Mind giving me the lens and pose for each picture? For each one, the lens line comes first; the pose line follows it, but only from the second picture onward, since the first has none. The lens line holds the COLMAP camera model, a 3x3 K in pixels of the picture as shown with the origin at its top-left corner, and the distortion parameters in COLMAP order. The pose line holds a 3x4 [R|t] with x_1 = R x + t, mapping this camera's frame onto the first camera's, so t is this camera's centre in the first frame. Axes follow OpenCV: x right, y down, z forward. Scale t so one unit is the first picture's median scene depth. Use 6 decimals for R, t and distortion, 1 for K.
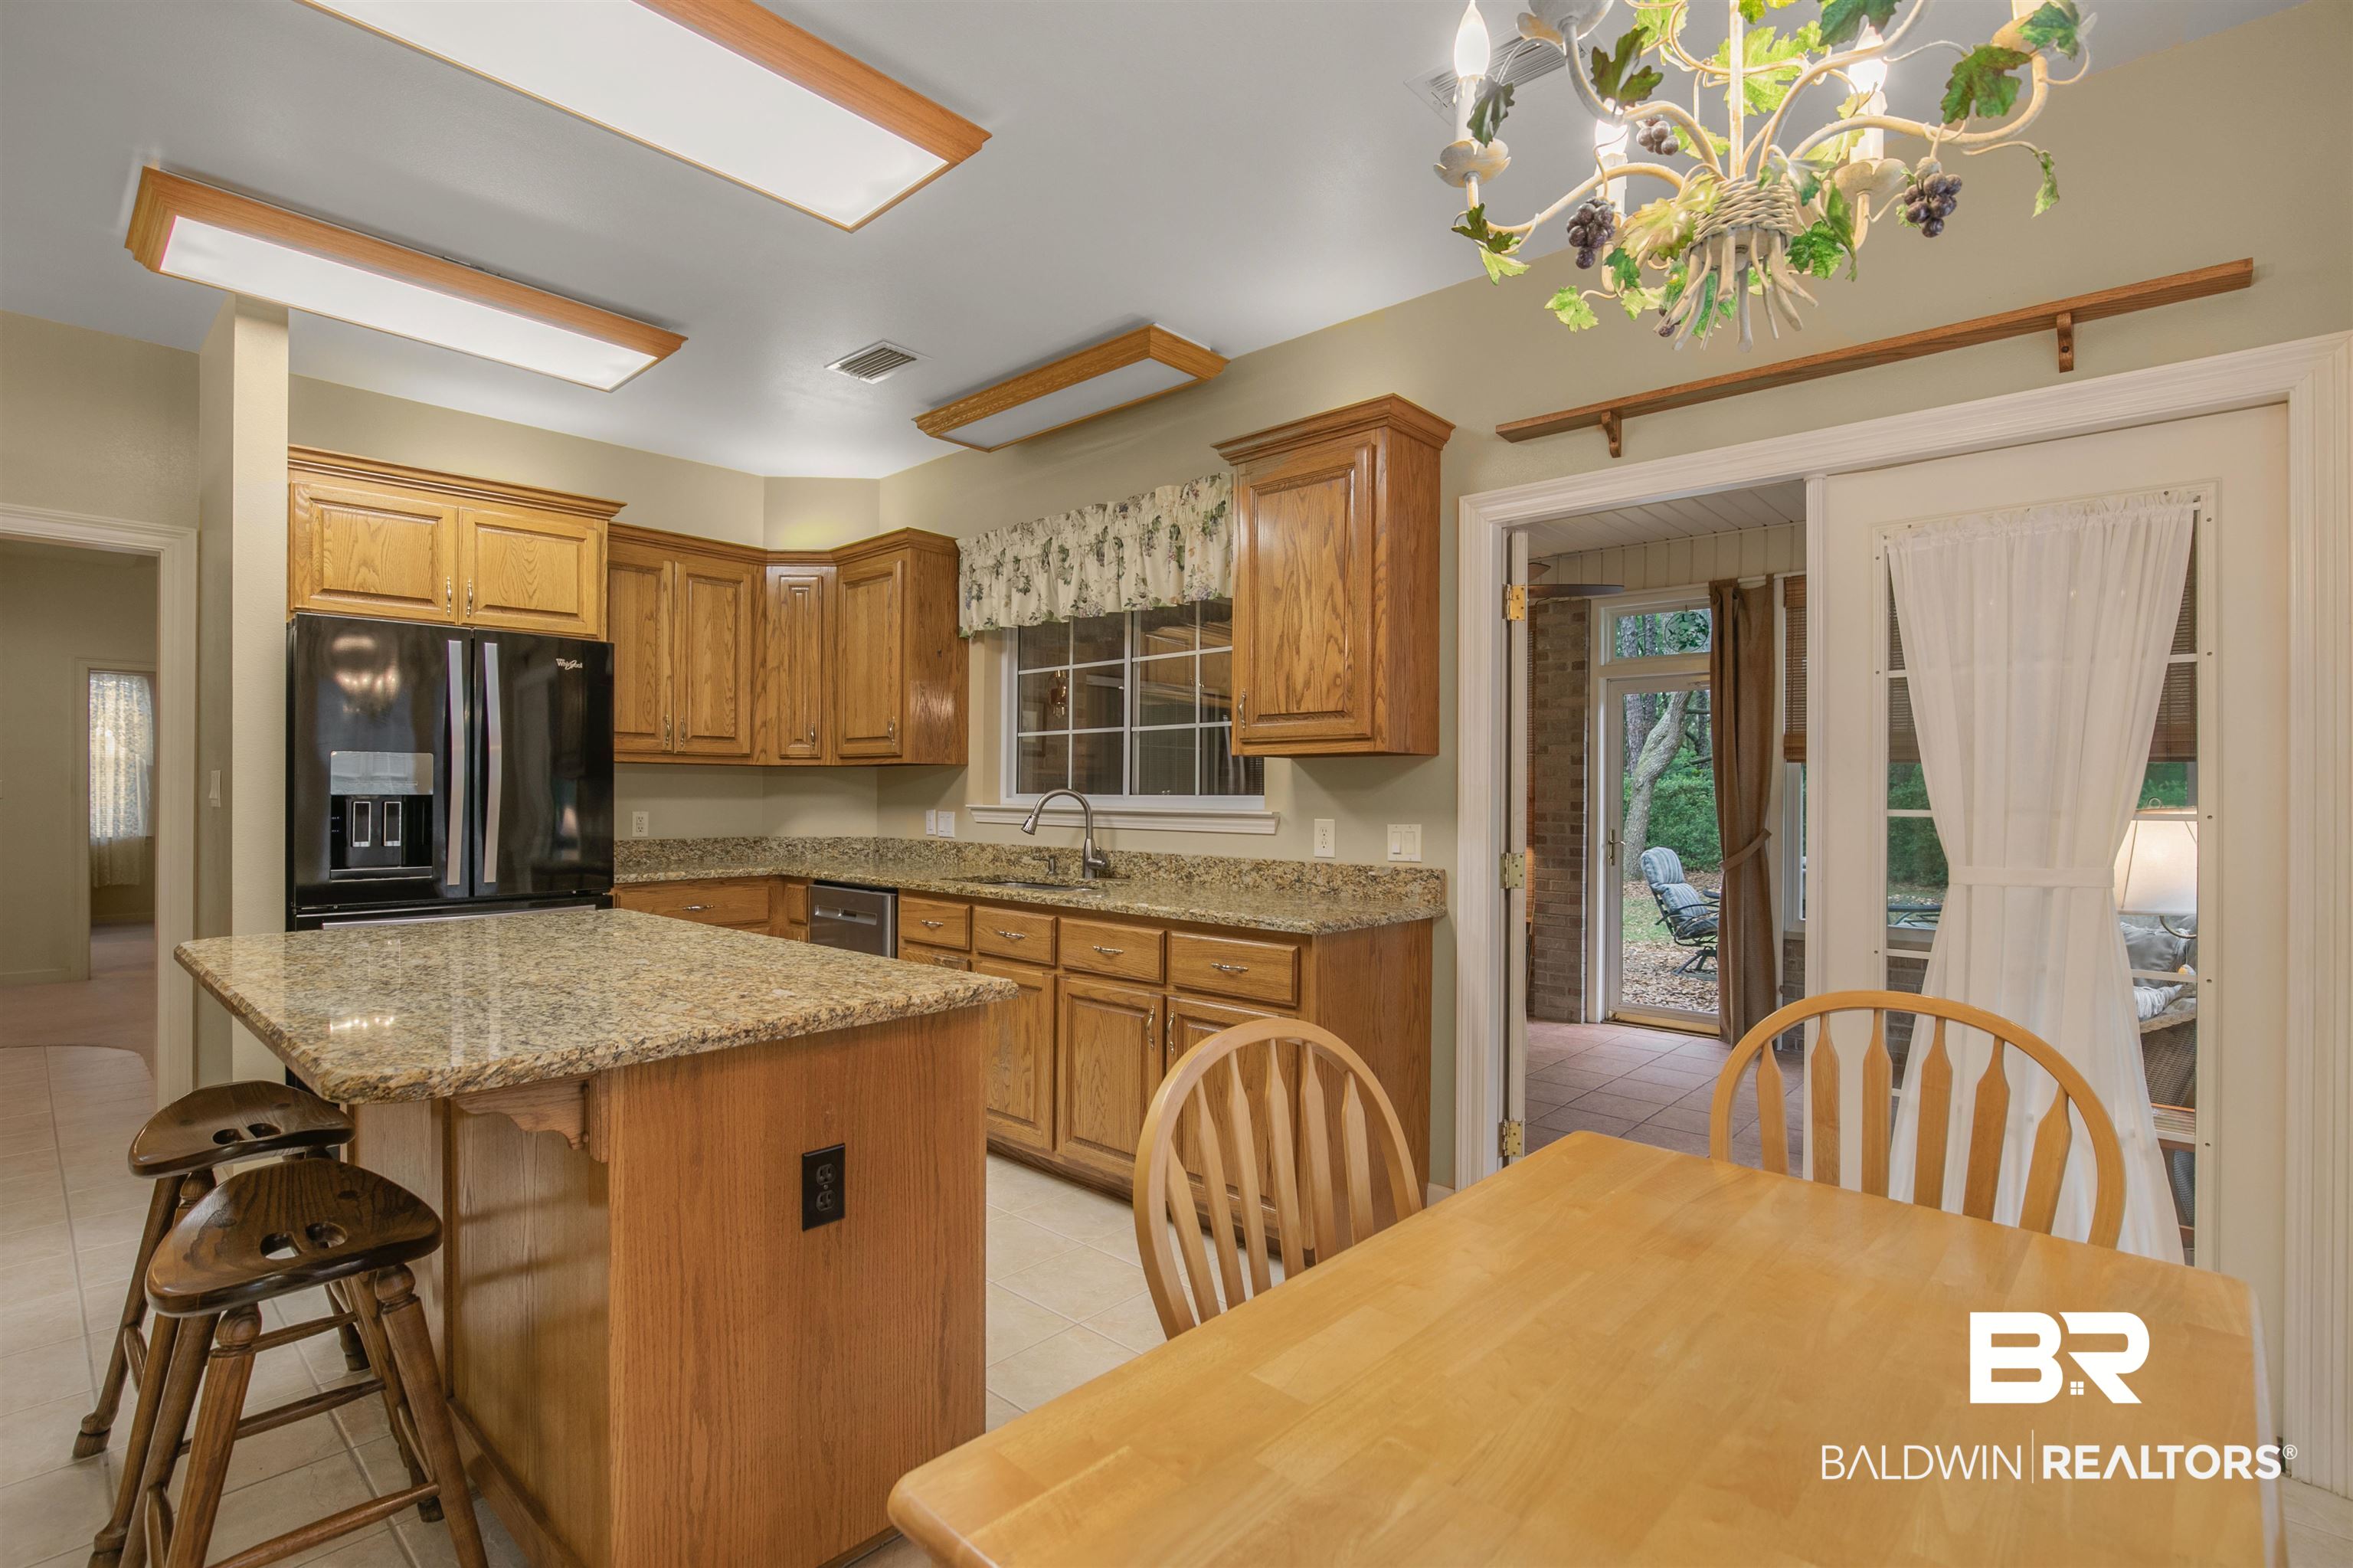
lens RADIAL K [[1096.8, 0, 1178.0], [0, 1096.8, 785.4], [0, 0, 1]] dist [-0.002472, -0.019013]
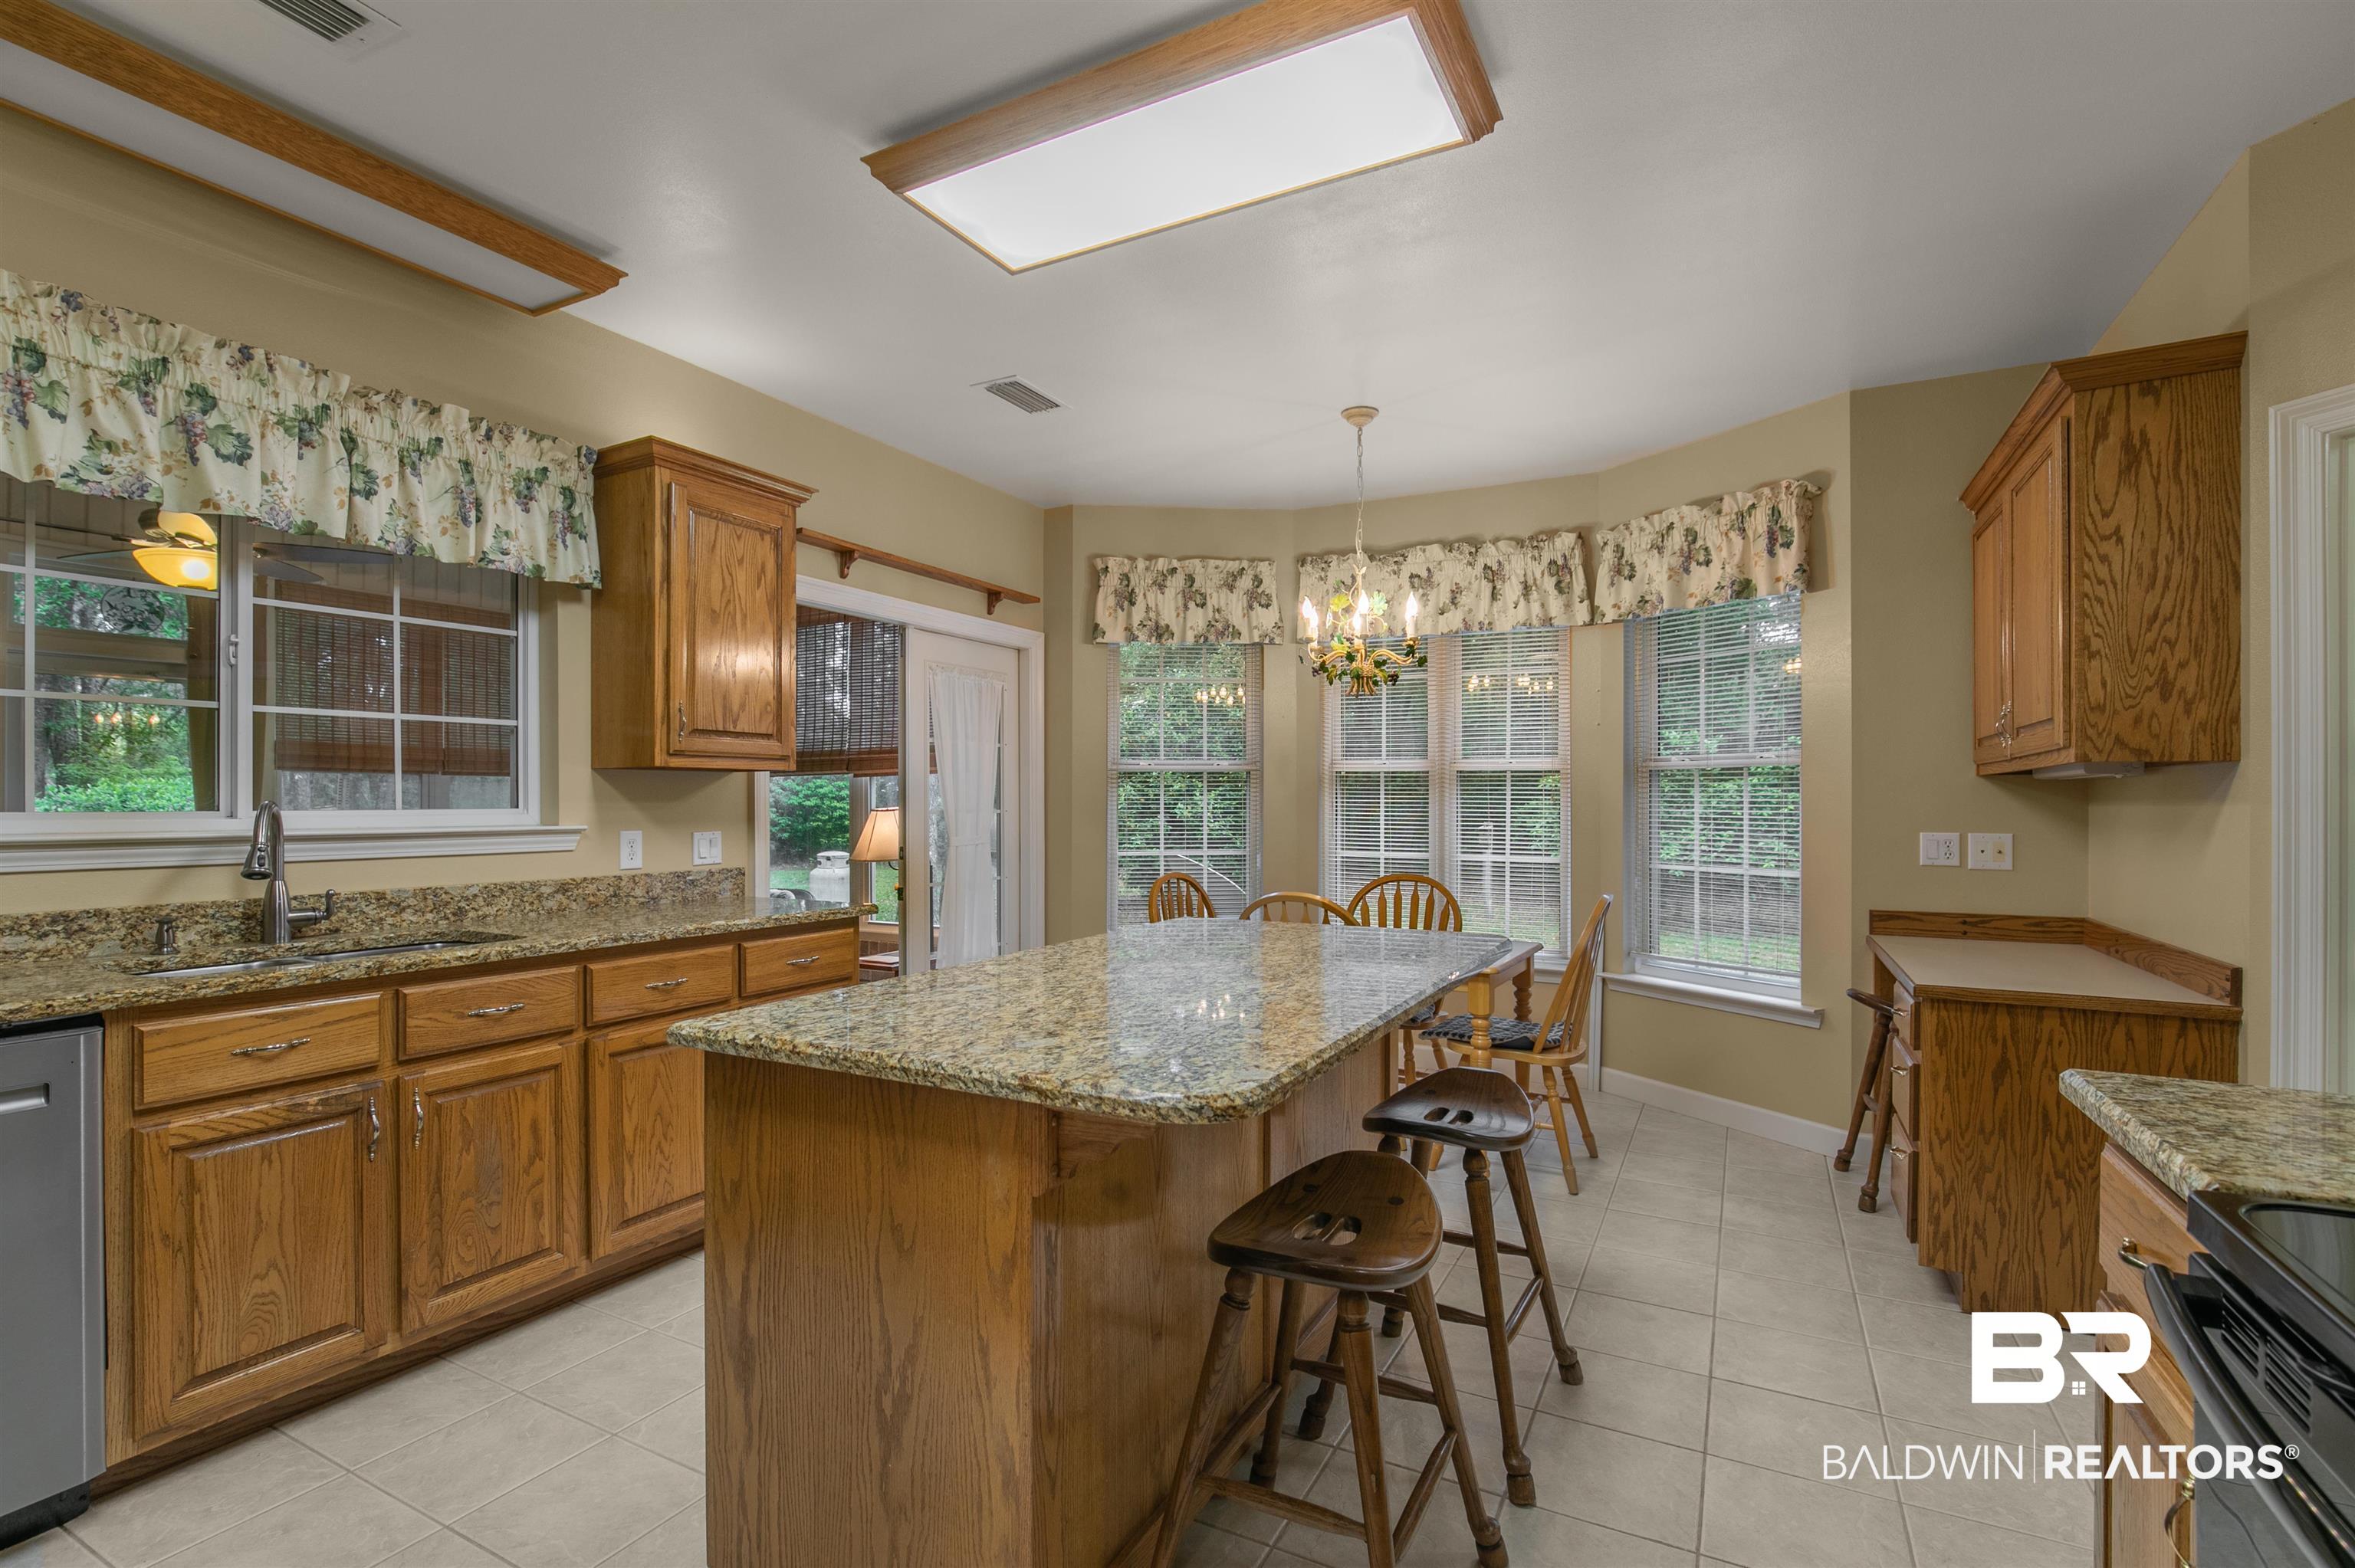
lens RADIAL K [[1090.1, 0, 1164.0], [0, 1090.1, 798.2], [0, 0, 1]] dist [-0.022097, 0.013143]
pose [[-0.237990, -0.002193, 0.971265, -0.871098], [-0.006763, 0.999977, 0.000601, -0.002844], [-0.971244, -0.006426, -0.238000, 0.704171]]
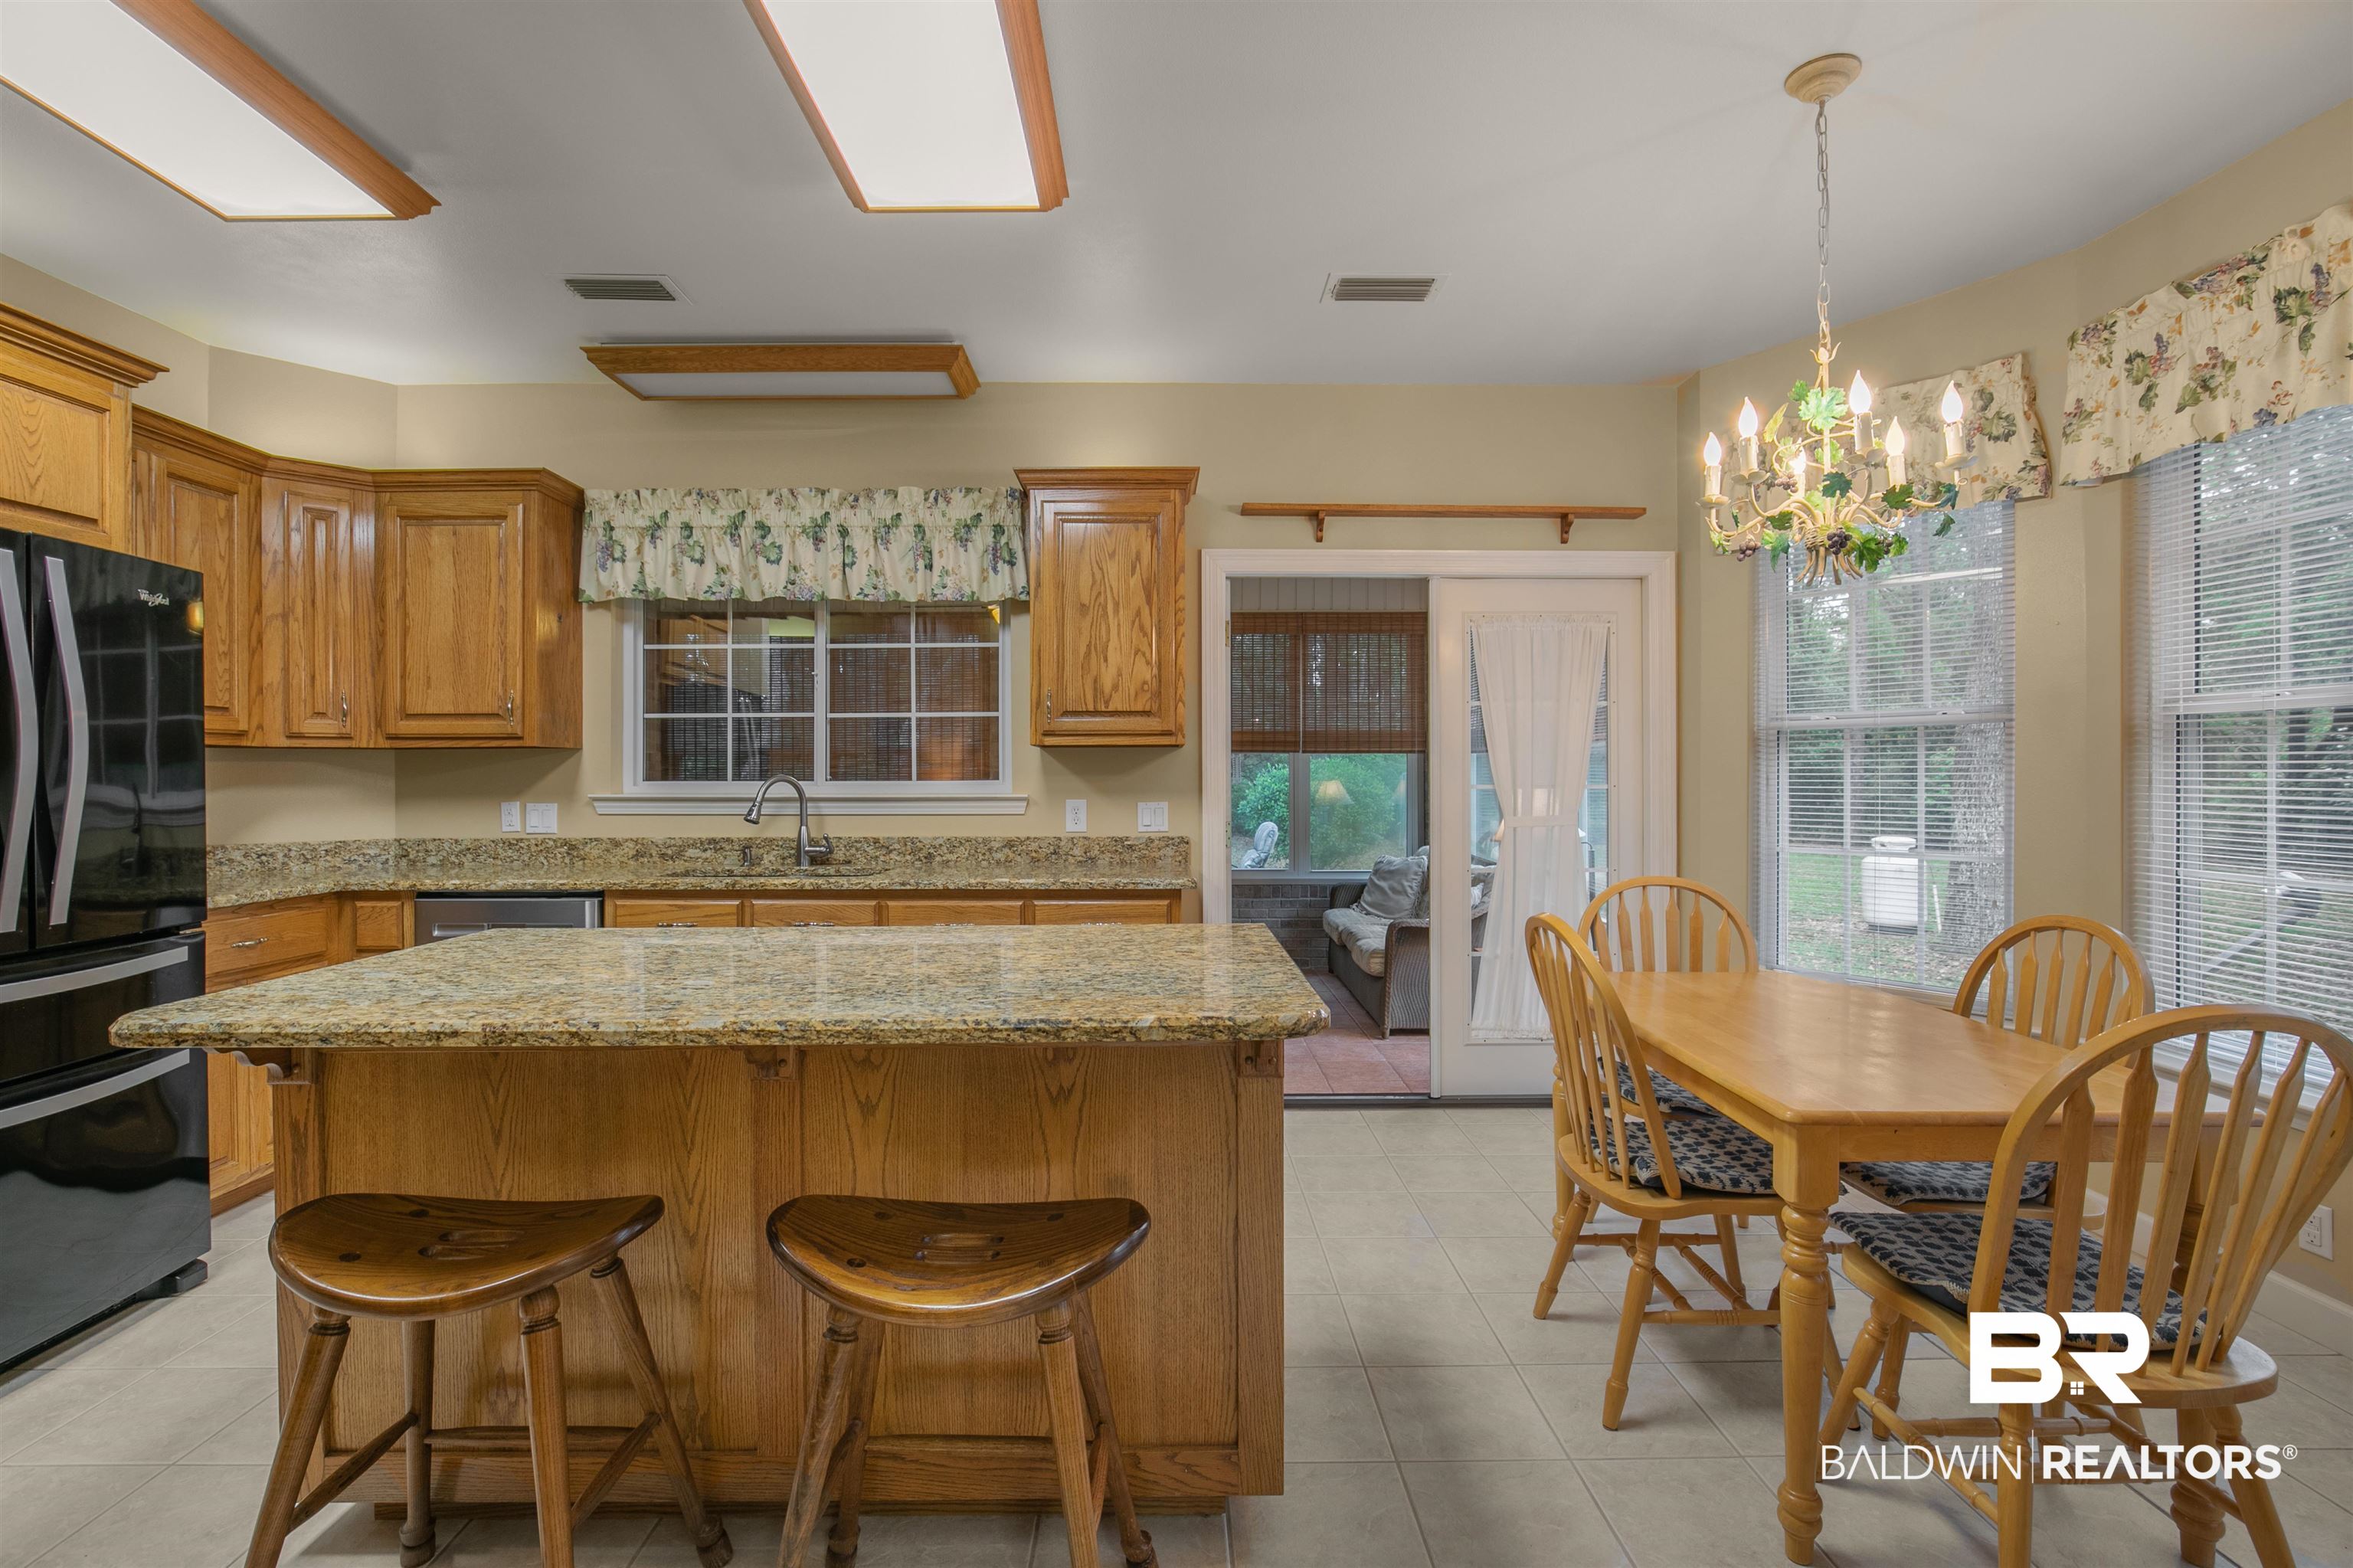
lens RADIAL K [[1075.7, 0, 1178.2], [0, 1075.7, 778.5], [0, 0, 1]] dist [-0.017291, 0.001085]
pose [[0.726821, -0.008505, 0.686774, -0.537115], [0.002560, 0.999950, 0.009674, -0.002814], [-0.686822, -0.005273, 0.726806, 0.075555]]
